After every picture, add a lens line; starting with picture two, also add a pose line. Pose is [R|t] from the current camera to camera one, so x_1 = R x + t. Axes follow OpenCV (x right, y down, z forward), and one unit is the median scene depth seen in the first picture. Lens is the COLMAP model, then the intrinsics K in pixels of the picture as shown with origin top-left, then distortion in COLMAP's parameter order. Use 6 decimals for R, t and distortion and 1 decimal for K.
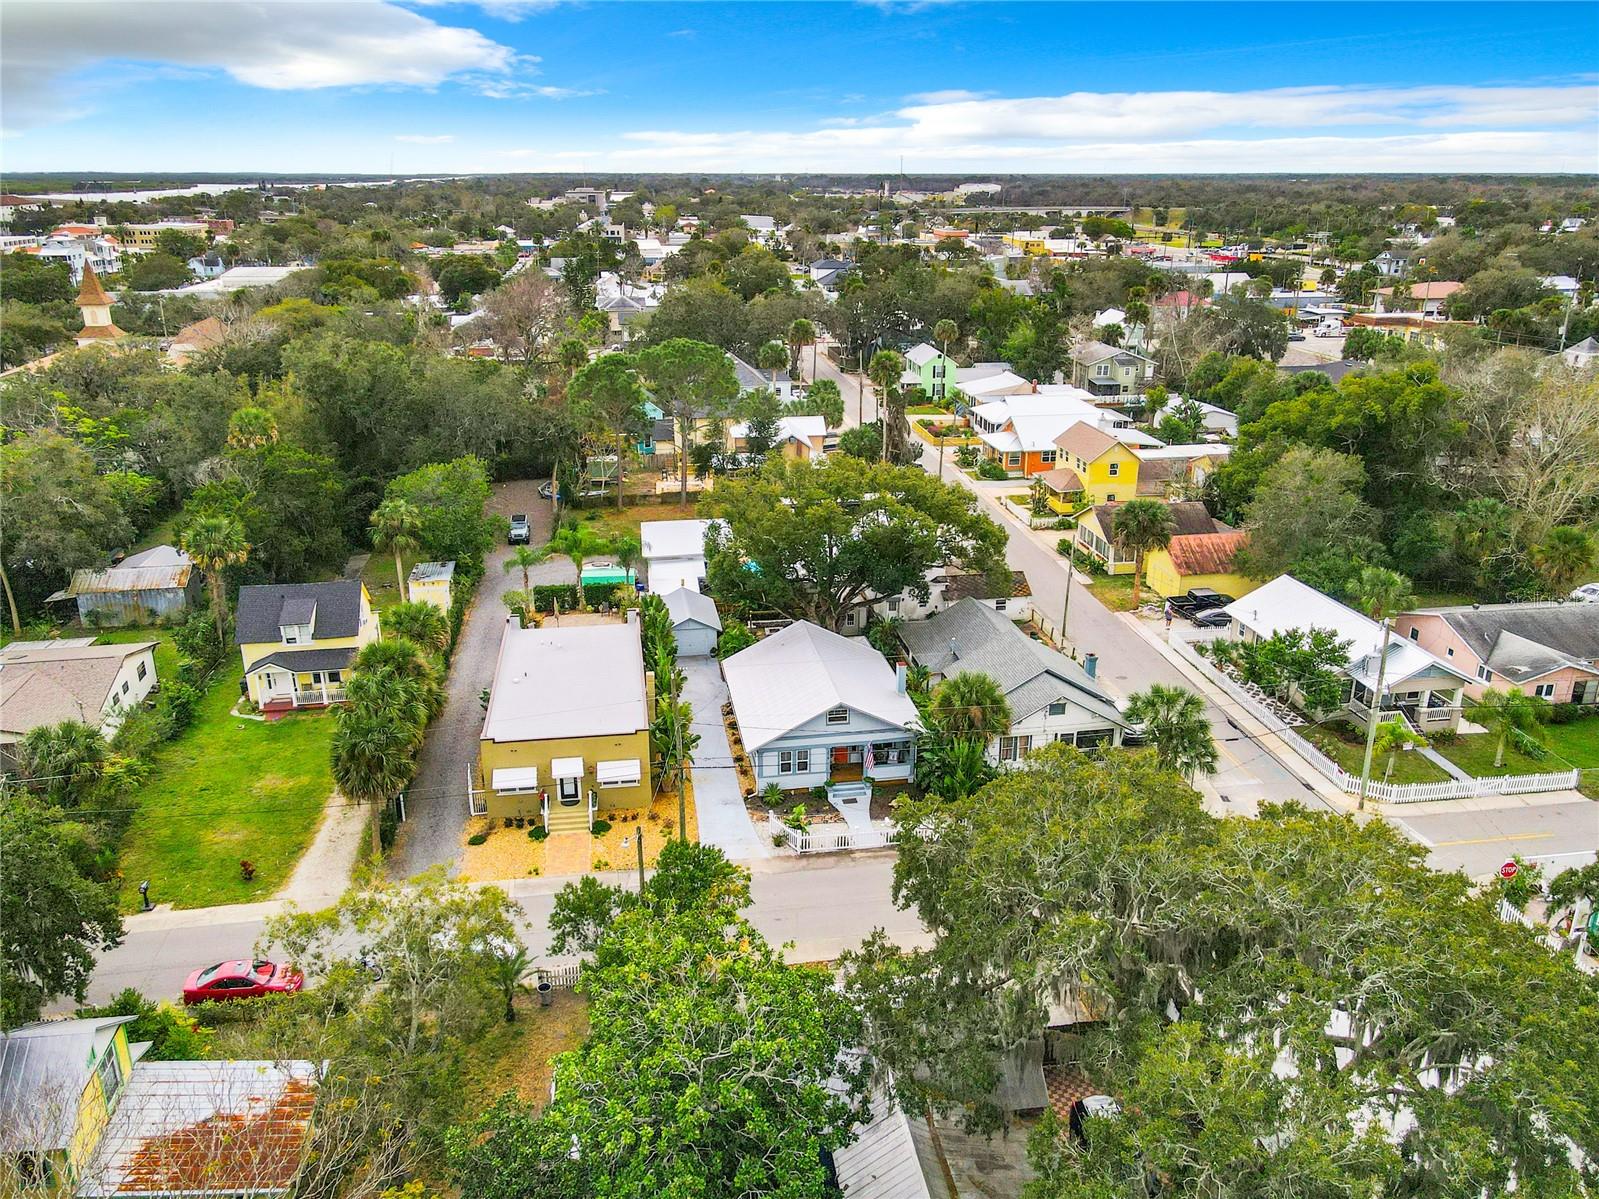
lens RADIAL K [[1157.2, 0, 846.3], [0, 1157.2, 653.8], [0, 0, 1]] dist [0.001308, 0.060572]
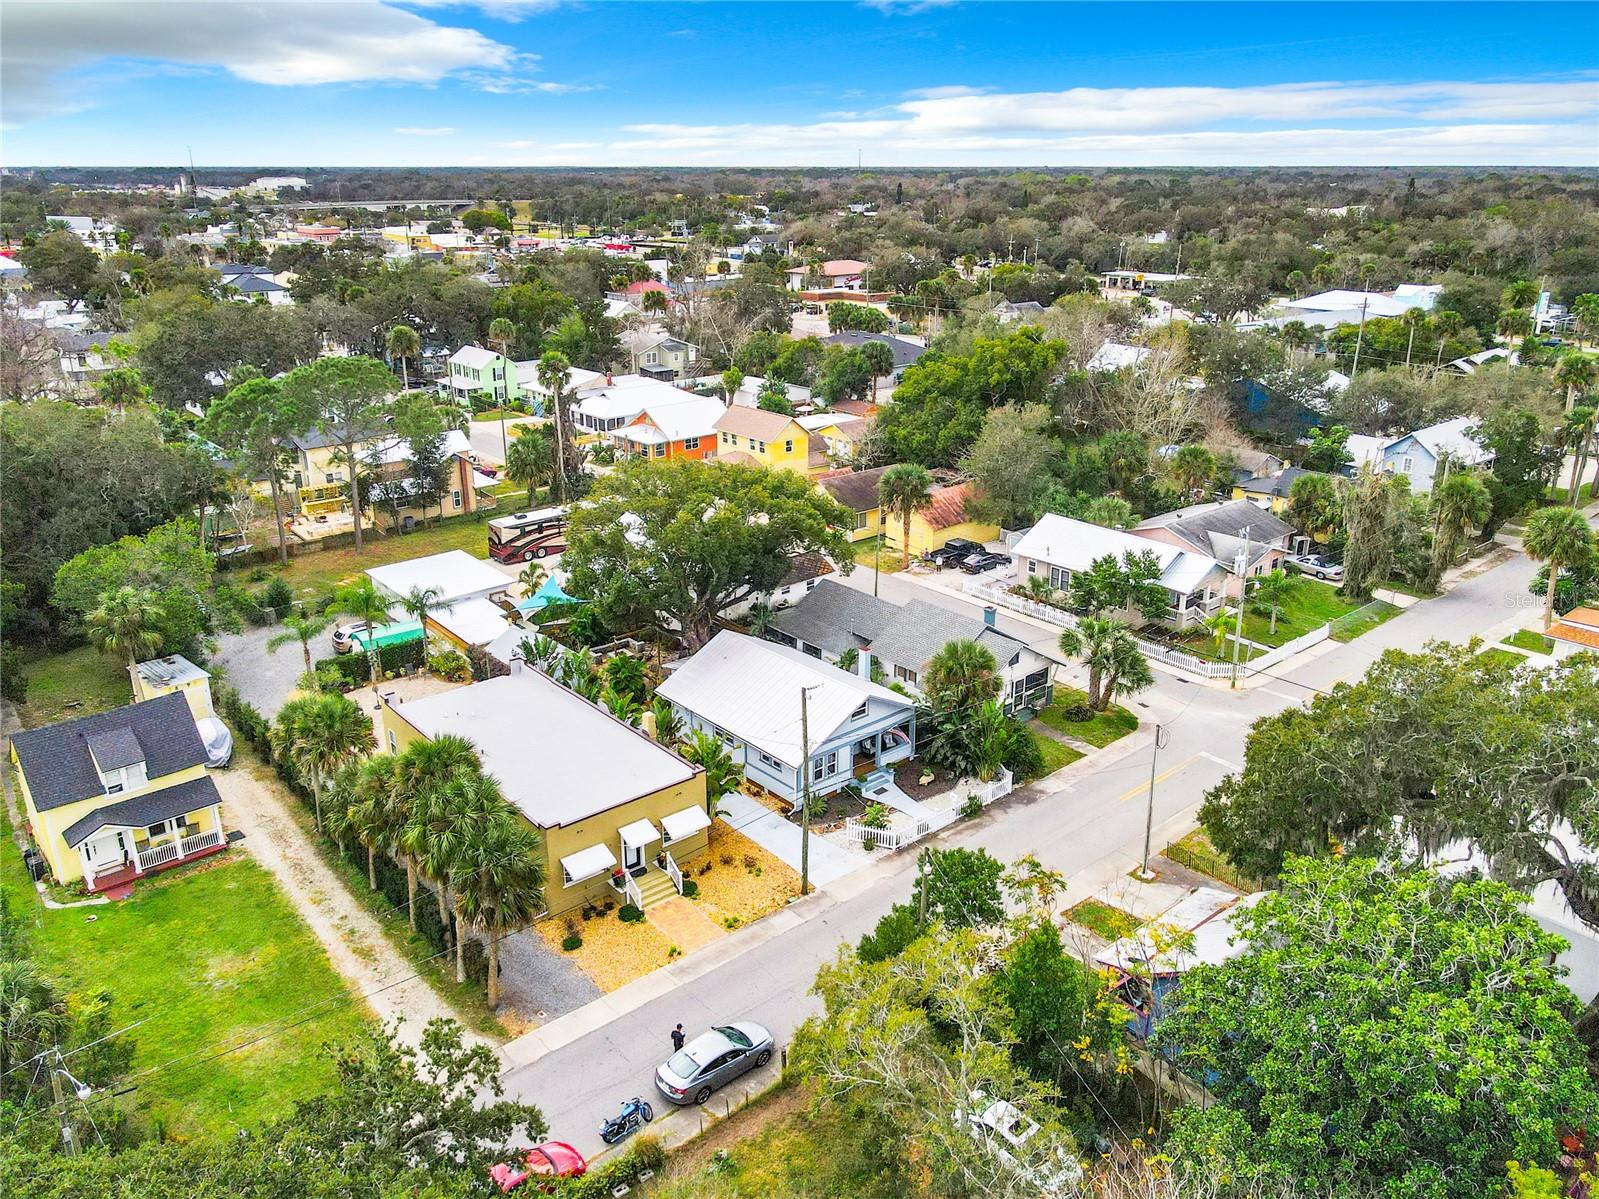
lens RADIAL K [[1169.6, 0, 799.5], [0, 1169.6, 599.5], [0, 0, 1]] dist [0.054876, 0.002464]
pose [[0.872905, -0.182428, 0.452501, -0.469036], [0.200802, 0.979603, 0.007570, -0.053821], [-0.444652, 0.084255, 0.891732, 0.120451]]
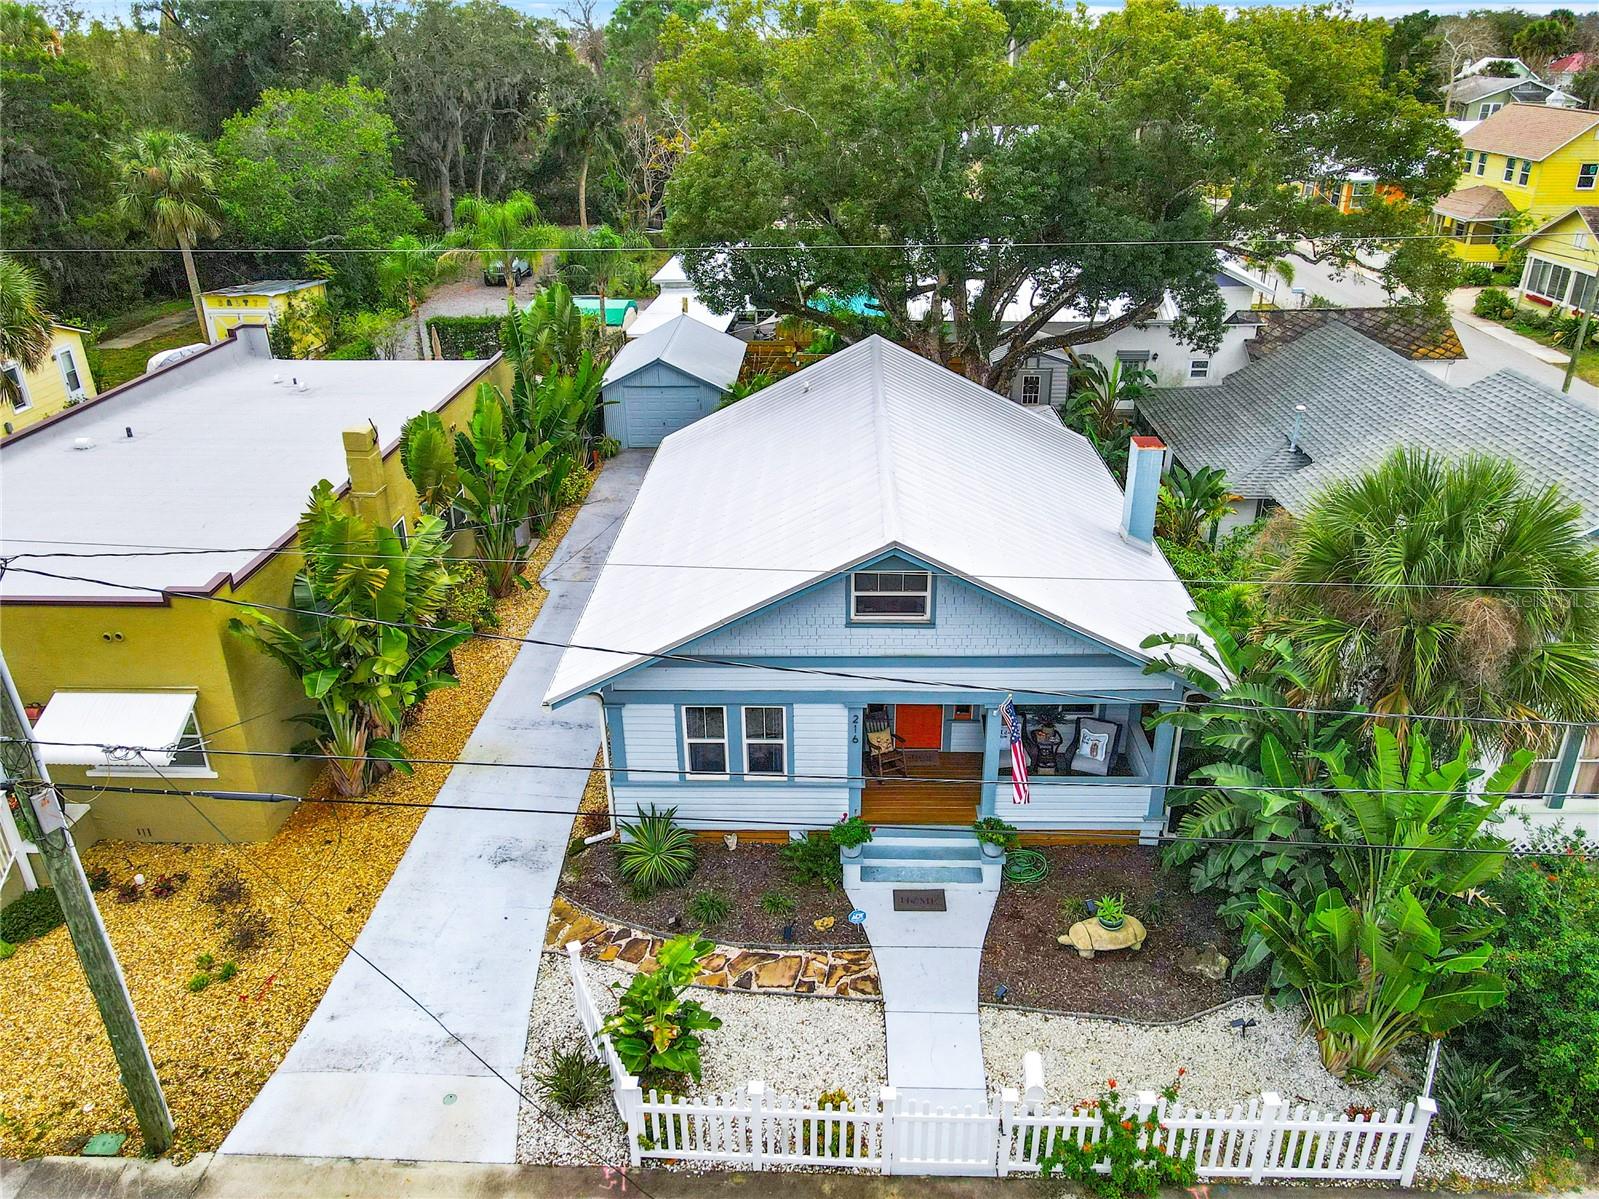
lens RADIAL K [[1170.4, 0, 802.6], [0, 1170.4, 576.9], [0, 0, 1]] dist [0.010867, 0.002234]
pose [[0.971557, 0.068345, -0.226730, 0.033572], [-0.060490, 0.997309, 0.041424, 0.038500], [0.228951, -0.026531, 0.973076, 0.703843]]
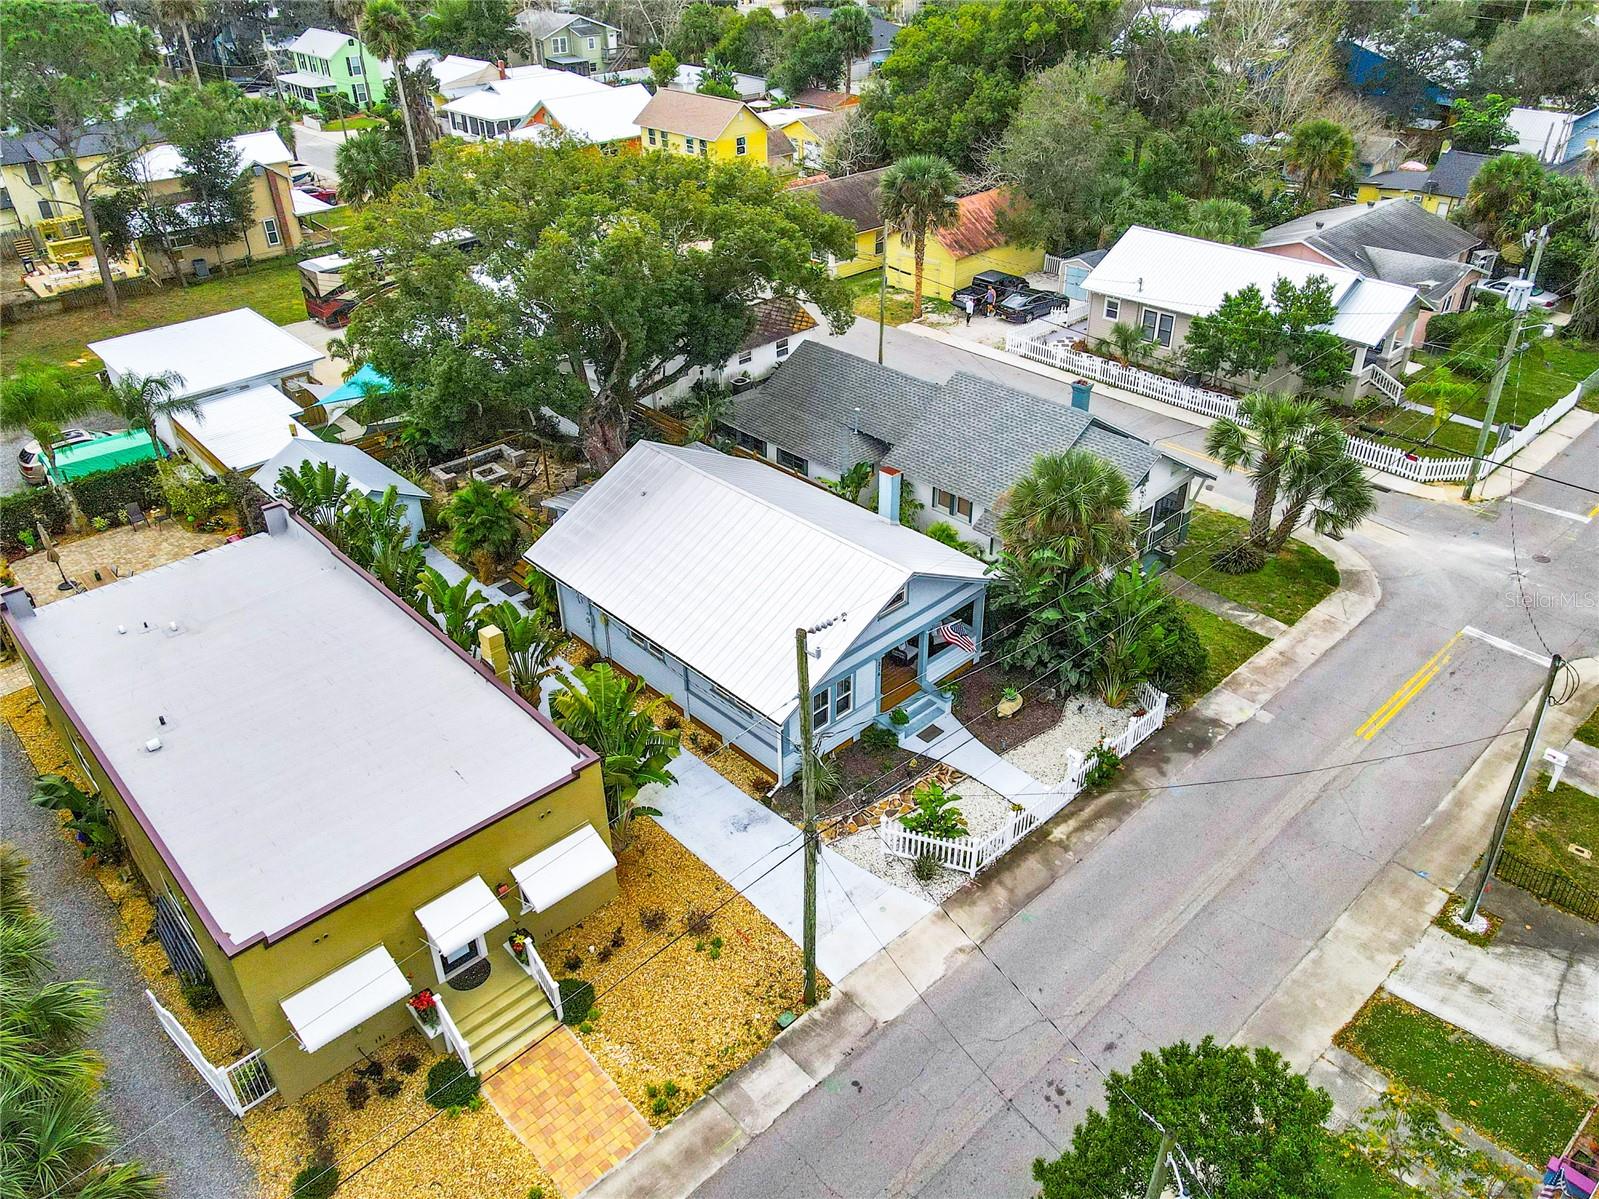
lens RADIAL K [[1155.7, 0, 803.1], [0, 1155.7, 589.3], [0, 0, 1]] dist [0.026704, 0.004882]
pose [[0.848970, -0.303833, 0.432361, -0.260910], [0.229732, 0.949025, 0.215814, -0.070681], [-0.475893, -0.083892, 0.875493, 0.535769]]
